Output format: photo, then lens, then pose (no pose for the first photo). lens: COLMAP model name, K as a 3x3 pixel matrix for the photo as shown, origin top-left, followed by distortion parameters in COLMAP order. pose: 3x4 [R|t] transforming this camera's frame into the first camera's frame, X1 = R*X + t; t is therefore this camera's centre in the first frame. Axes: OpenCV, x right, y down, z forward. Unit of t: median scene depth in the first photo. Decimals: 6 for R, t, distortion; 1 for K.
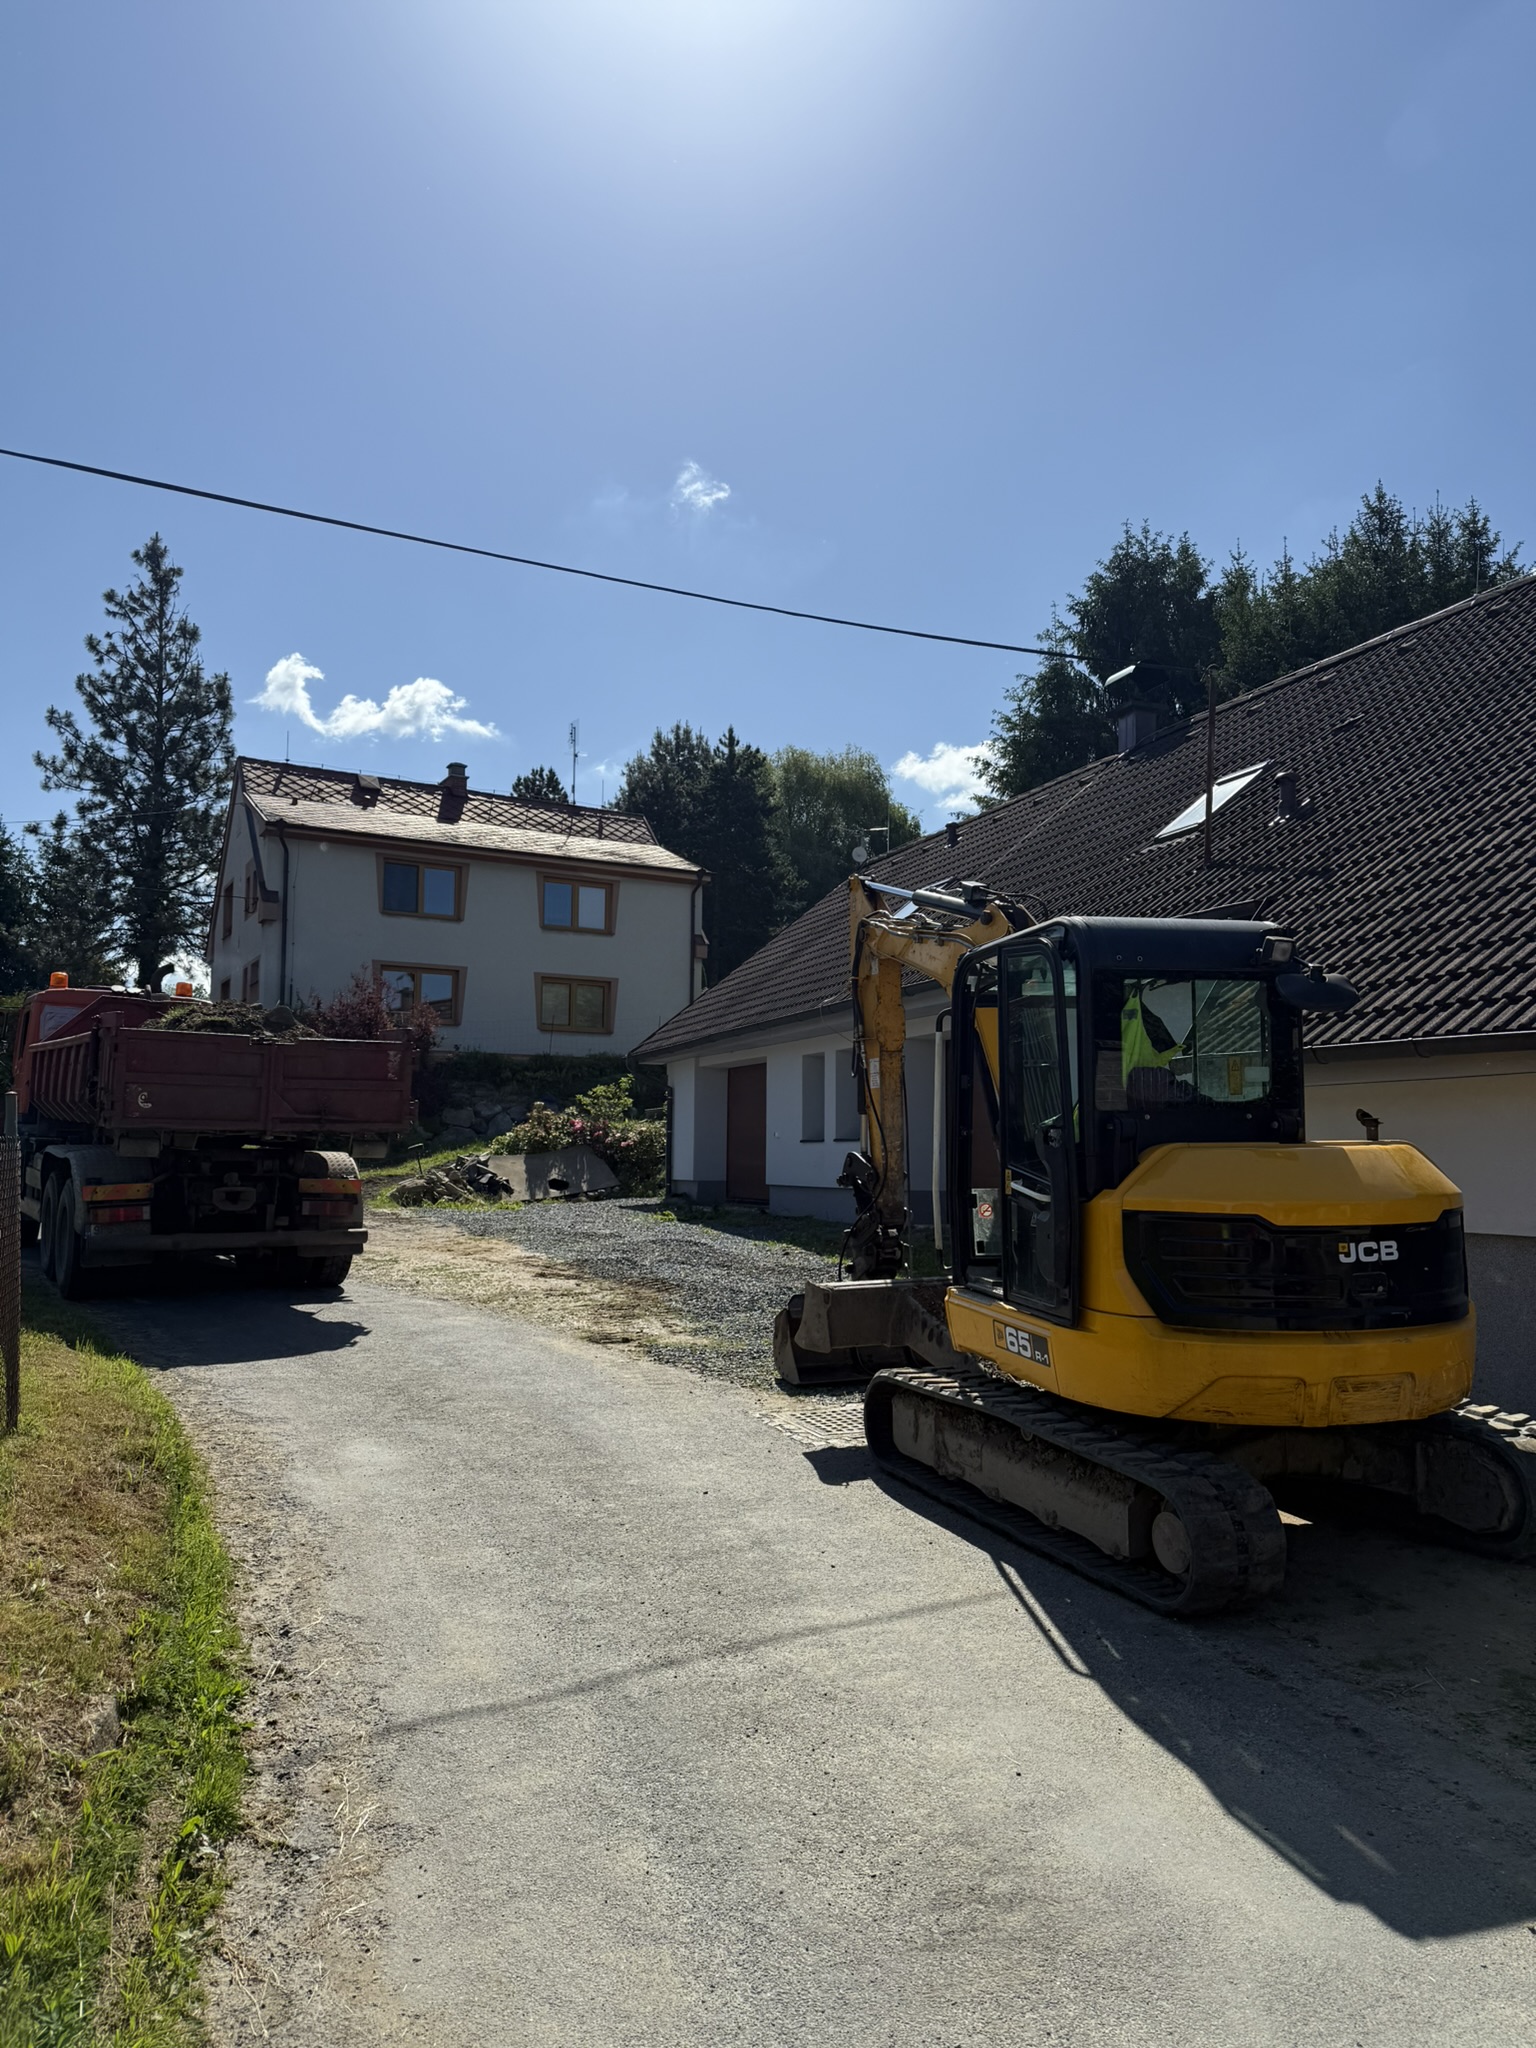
lens RADIAL K [[1428.7, 0, 768.0], [0, 1428.7, 1024.0], [0, 0, 1]] dist [0.176283, -0.335102]
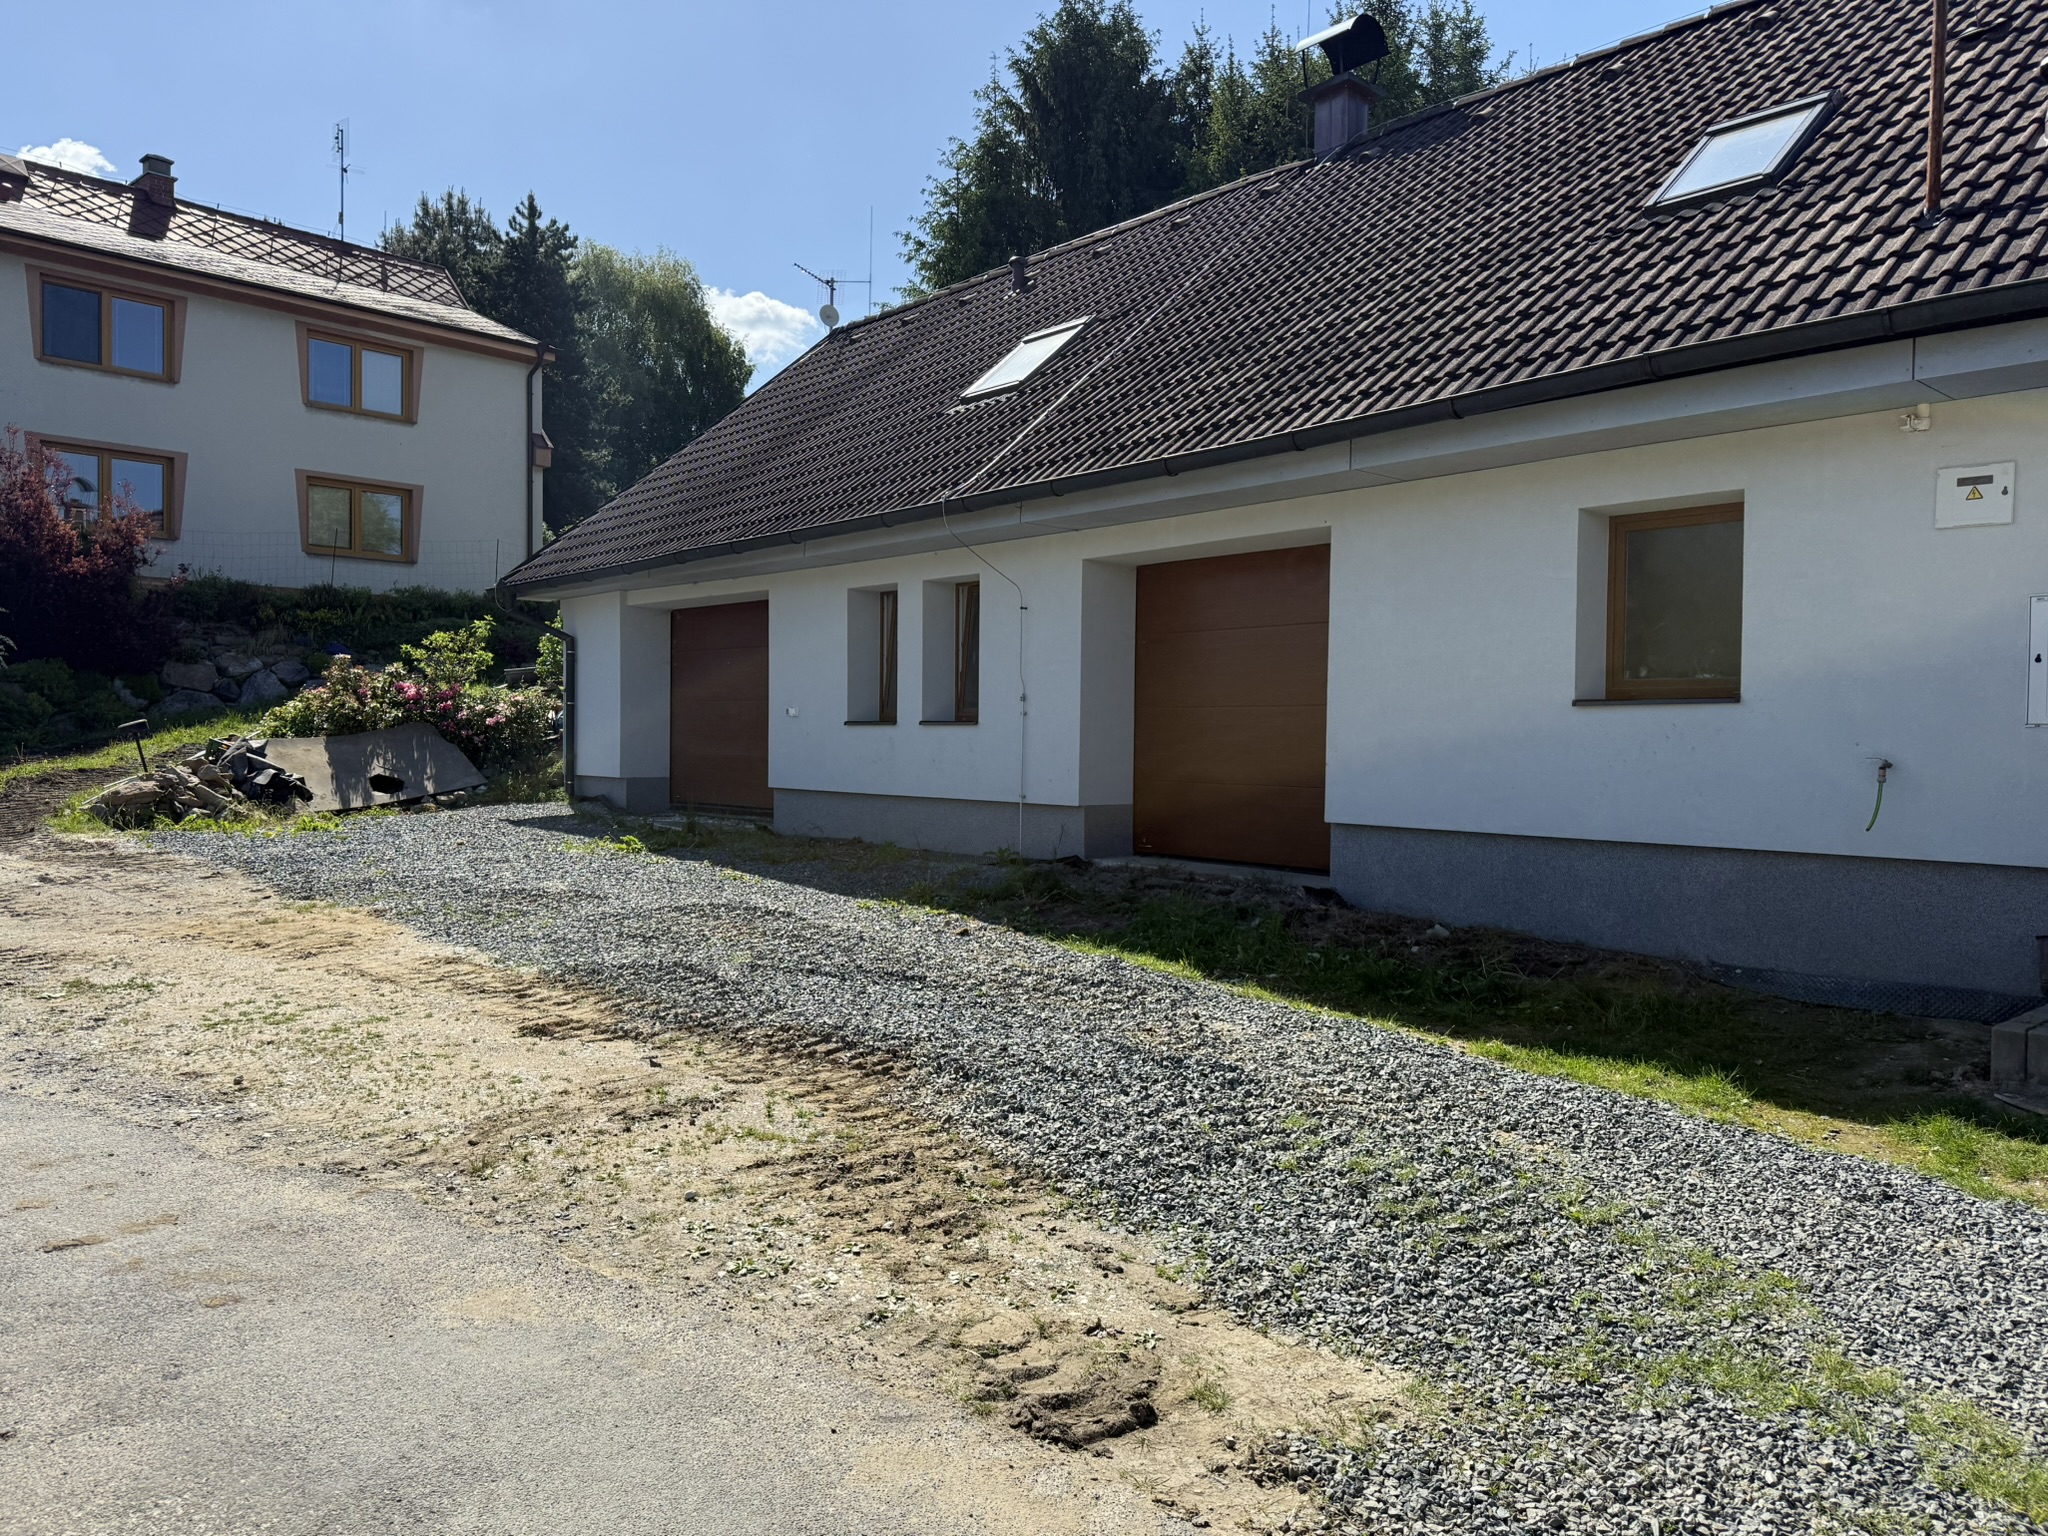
lens RADIAL K [[1425.0, 0, 1027.2], [0, 1425.0, 757.1], [0, 0, 1]] dist [0.030258, -0.033494]
pose [[0.940951, -0.005678, 0.338494, -0.072528], [-0.033525, 0.993382, 0.109856, 0.015817], [-0.336878, -0.114717, 0.934534, 0.240578]]
